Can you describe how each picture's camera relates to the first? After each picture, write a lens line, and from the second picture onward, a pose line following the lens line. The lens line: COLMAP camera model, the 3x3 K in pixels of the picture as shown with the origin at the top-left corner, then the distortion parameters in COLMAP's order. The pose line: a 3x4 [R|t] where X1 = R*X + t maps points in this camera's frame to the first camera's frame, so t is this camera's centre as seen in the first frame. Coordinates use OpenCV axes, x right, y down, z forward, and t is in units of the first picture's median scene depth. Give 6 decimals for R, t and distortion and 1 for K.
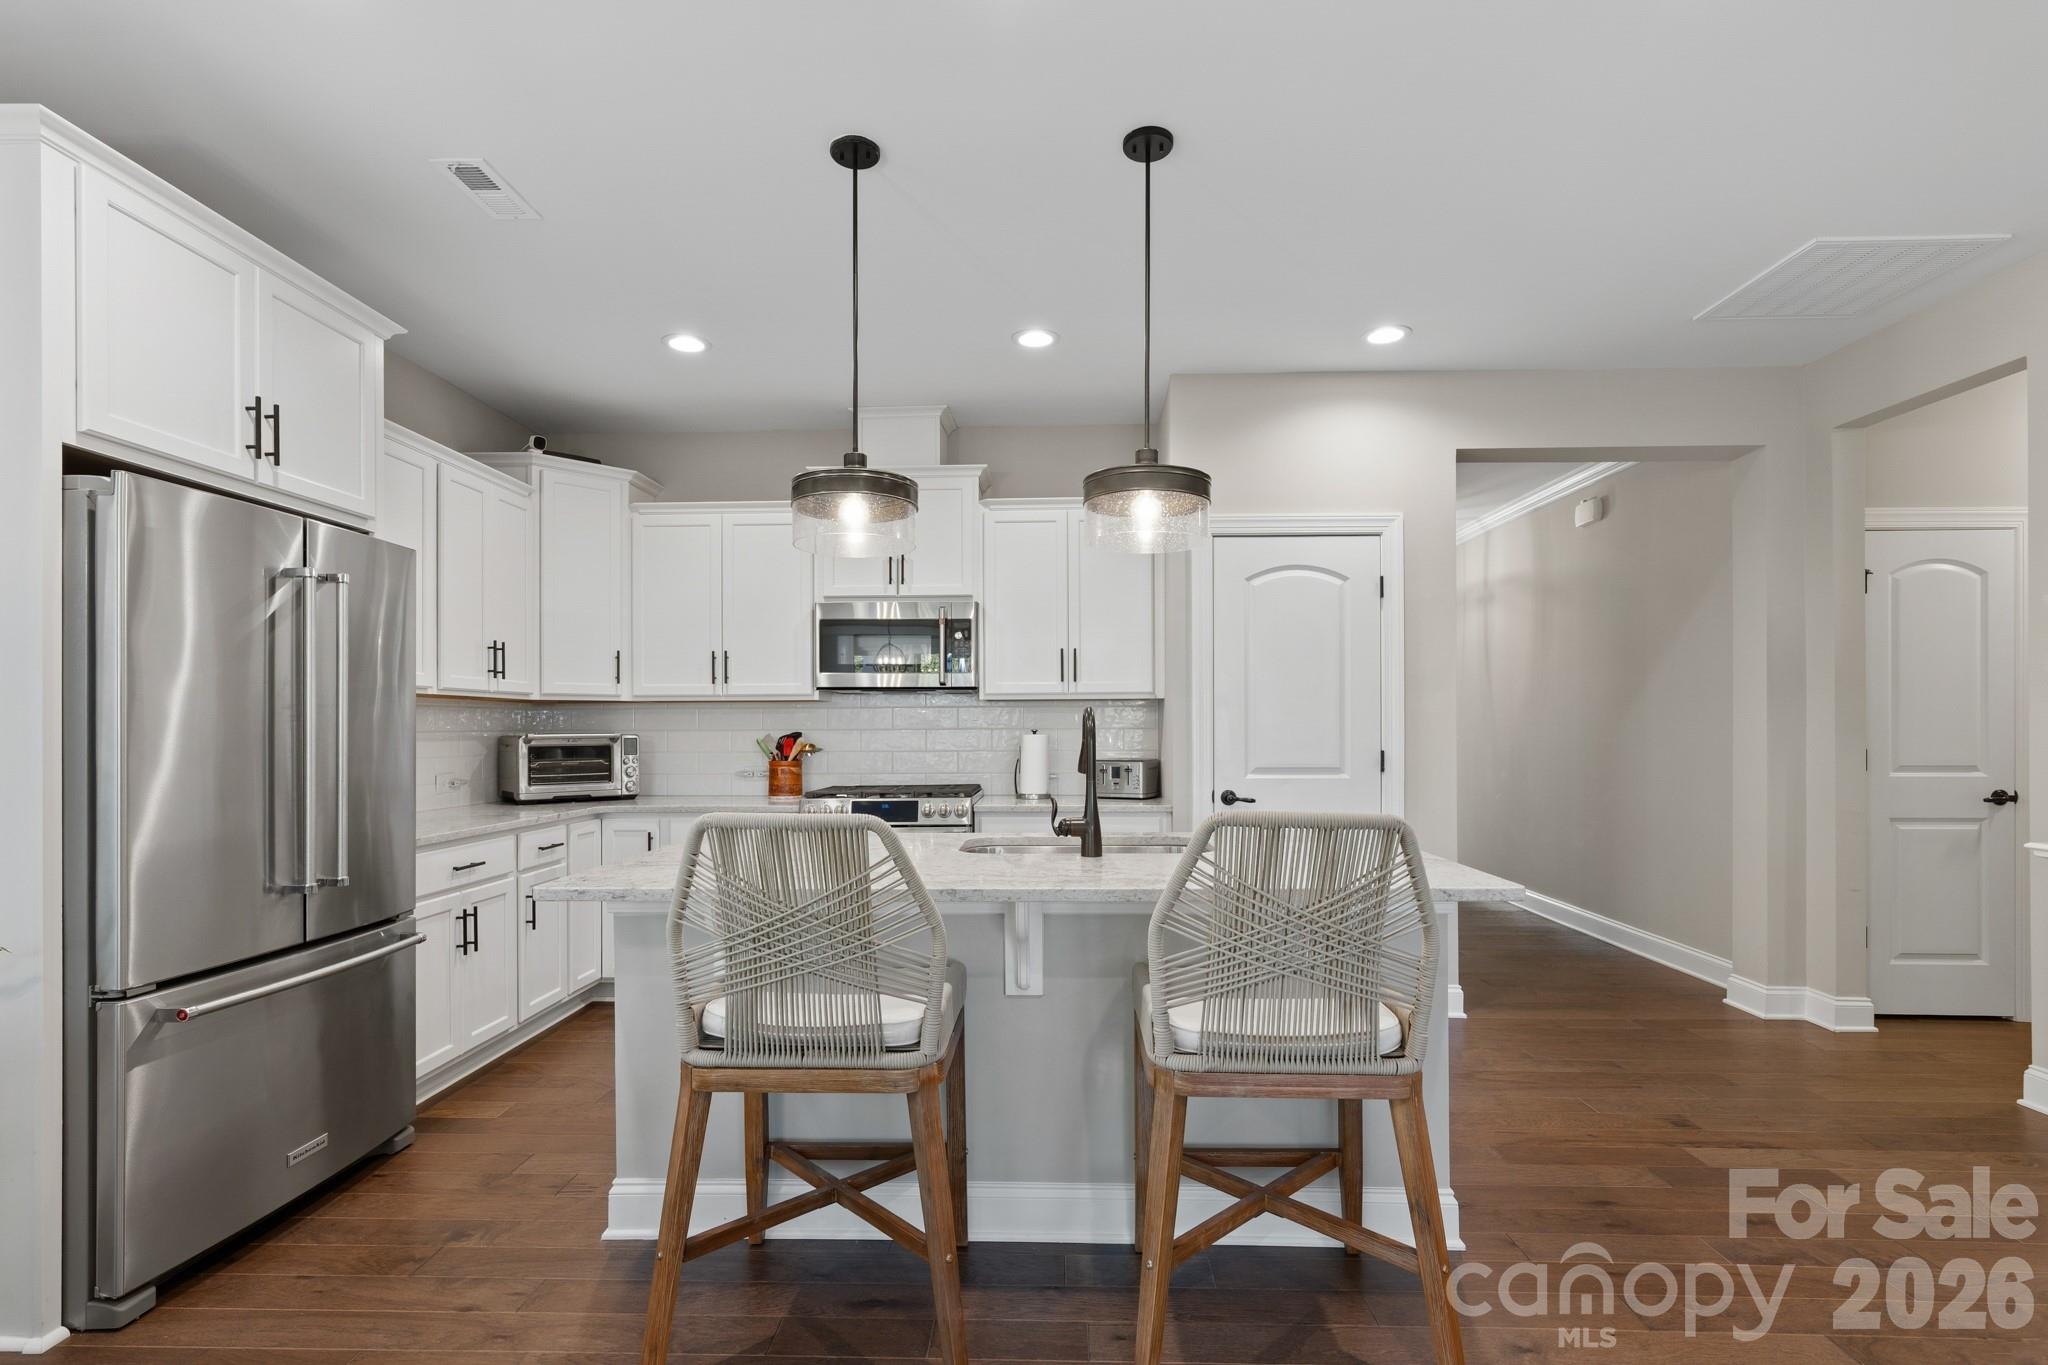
lens RADIAL K [[976.1, 0, 1025.9], [0, 976.1, 726.5], [0, 0, 1]] dist [-0.002640, 0.008760]
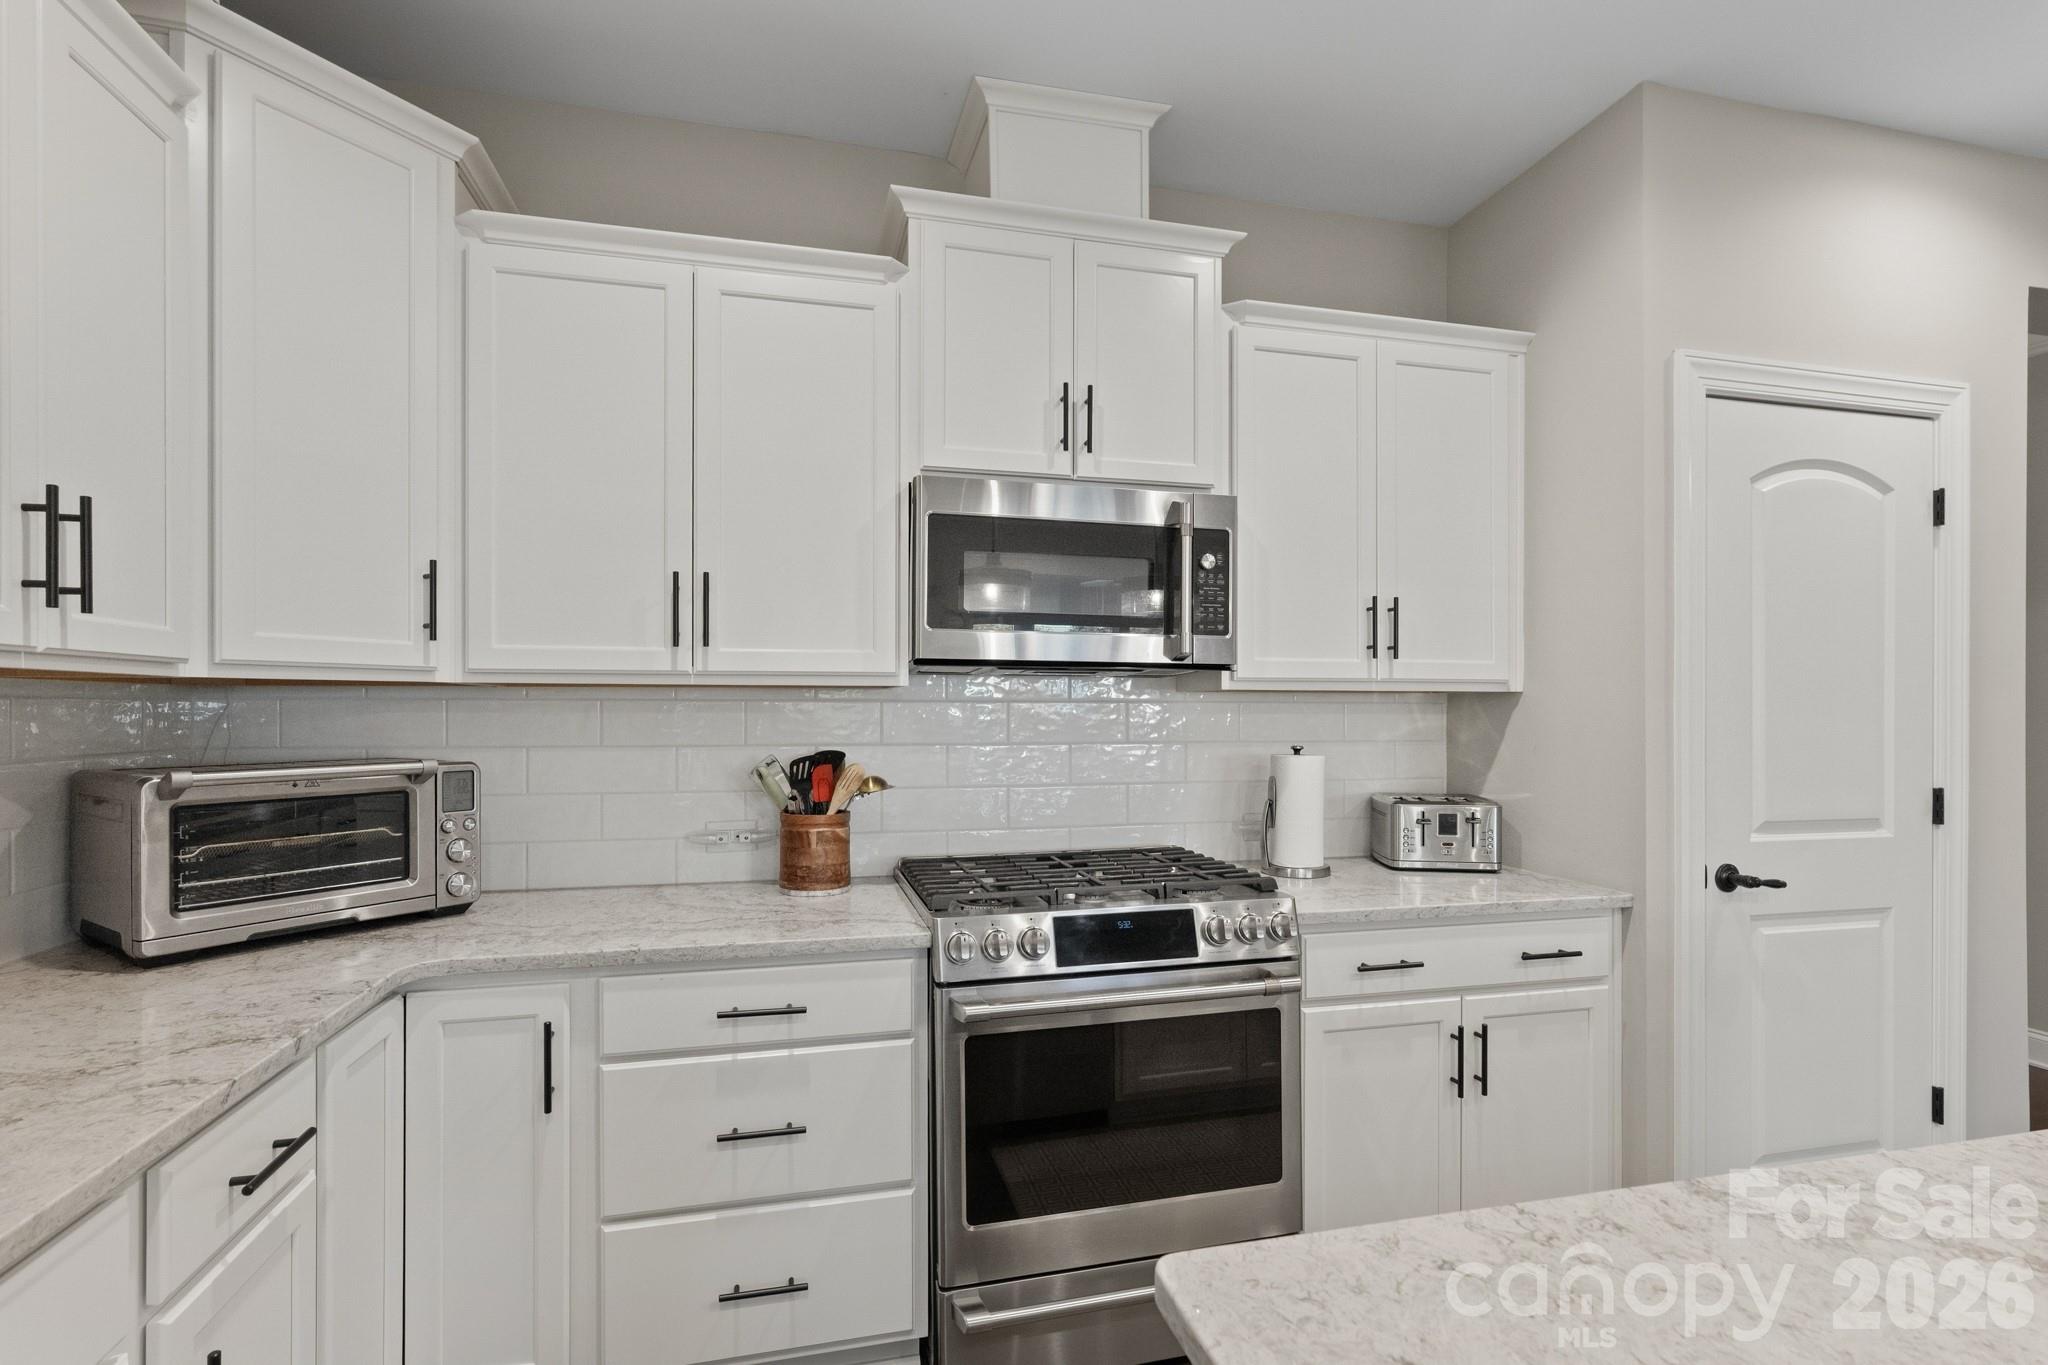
lens RADIAL K [[958.9, 0, 1022.9], [0, 958.9, 709.9], [0, 0, 1]] dist [-0.001027, 0.000838]
pose [[0.961707, 0.006185, 0.274011, -0.301994], [-0.007337, 0.999968, 0.003182, -0.018560], [-0.273983, -0.005070, 0.961721, 0.568942]]
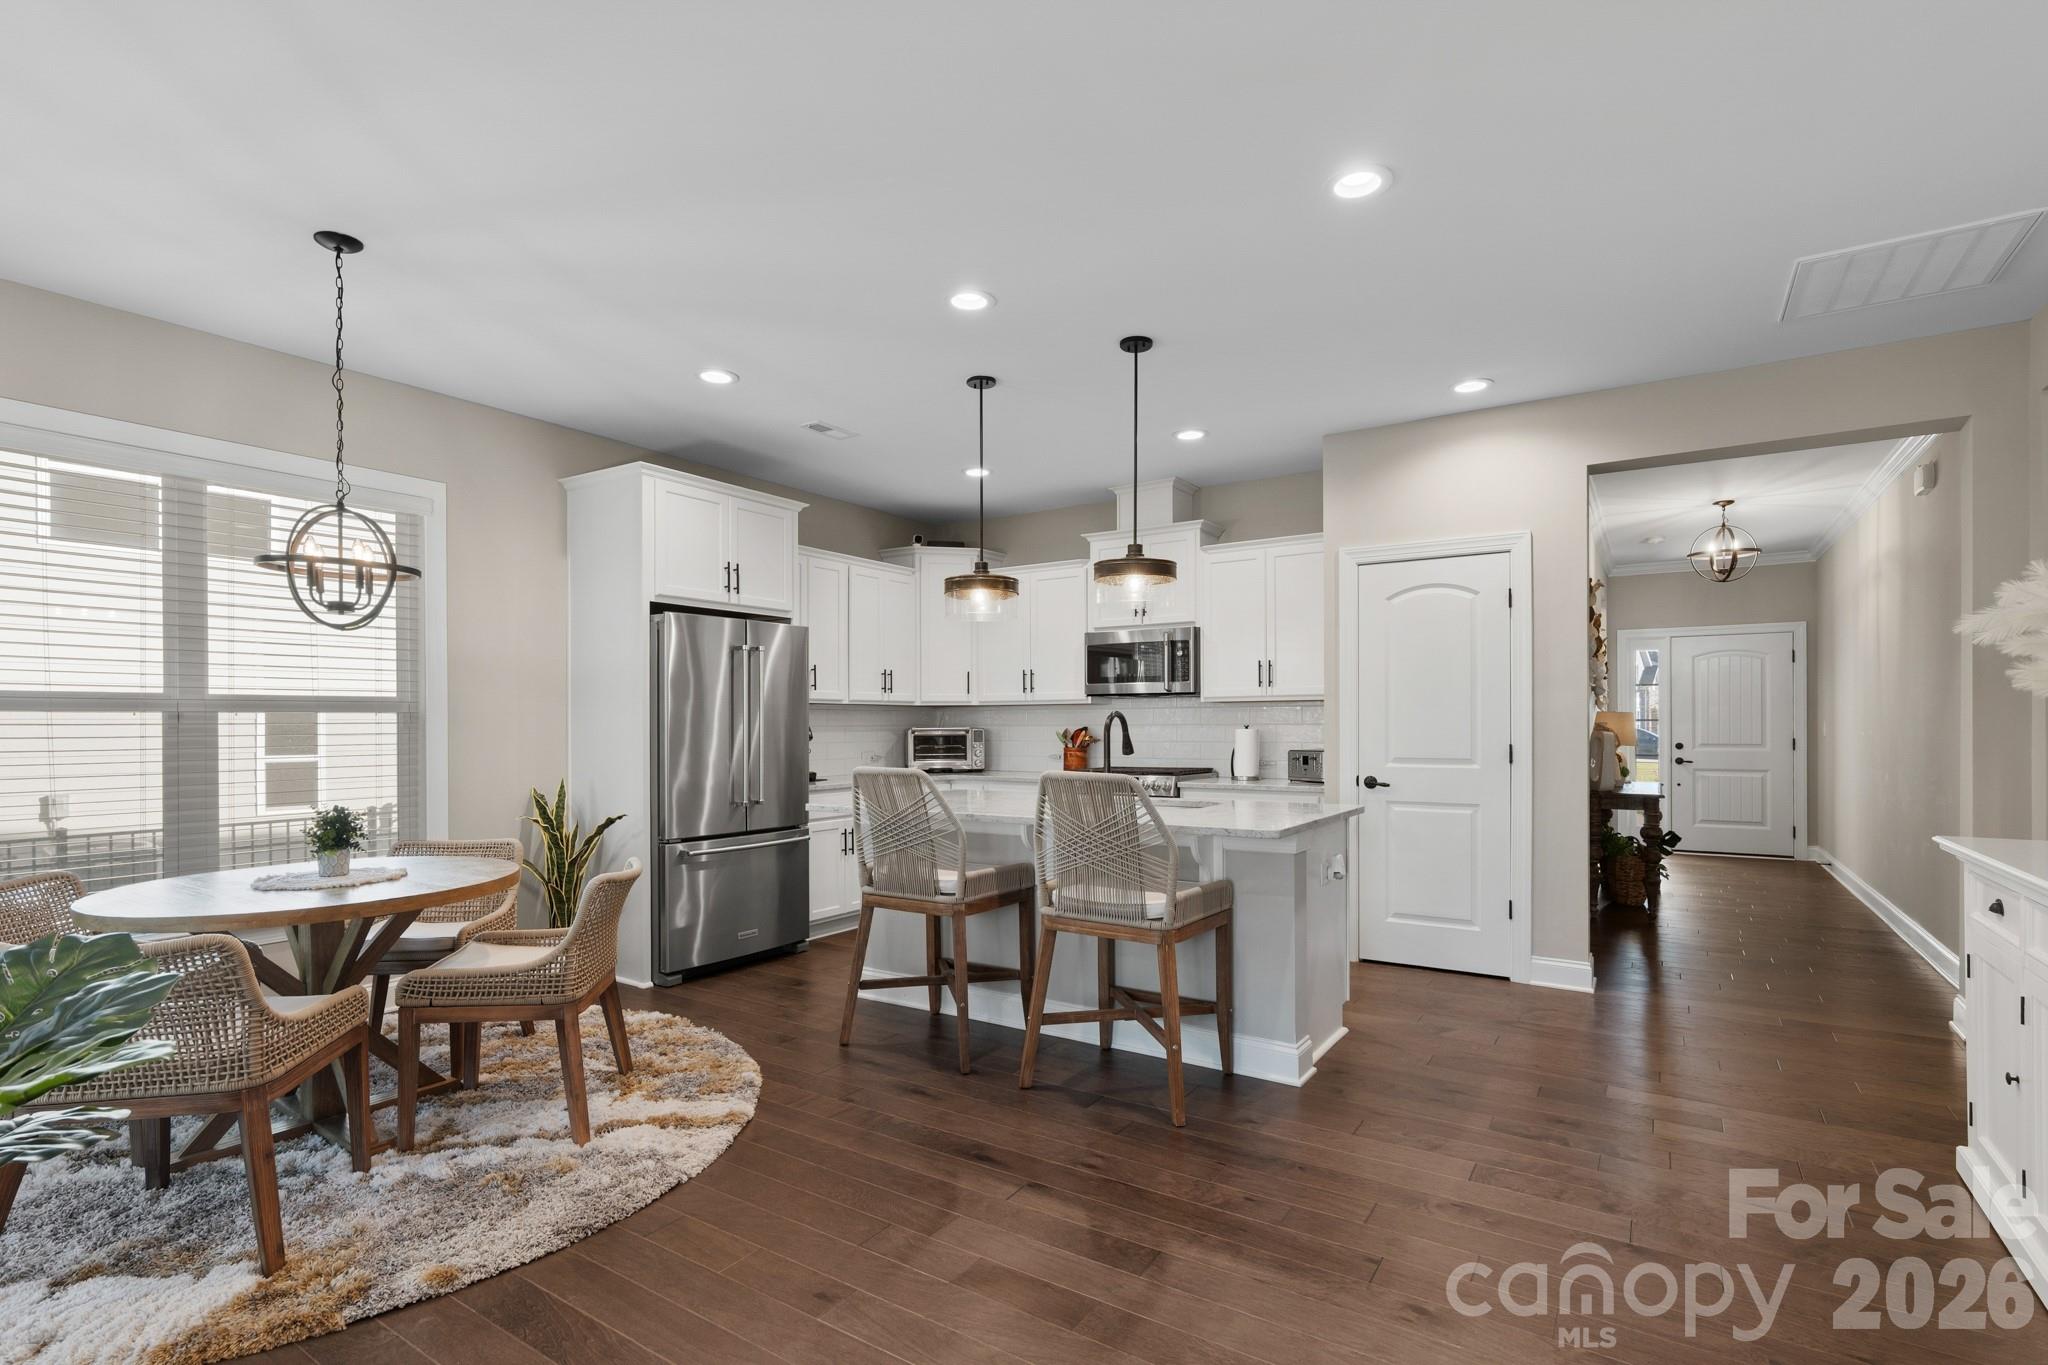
lens RADIAL K [[976.1, 0, 1025.9], [0, 976.1, 726.5], [0, 0, 1]] dist [-0.002640, 0.008760]
pose [[0.853732, 0.002061, -0.520709, 0.449381], [0.001240, 0.999981, 0.005990, -0.003090], [0.520712, -0.005760, 0.853713, -0.231591]]
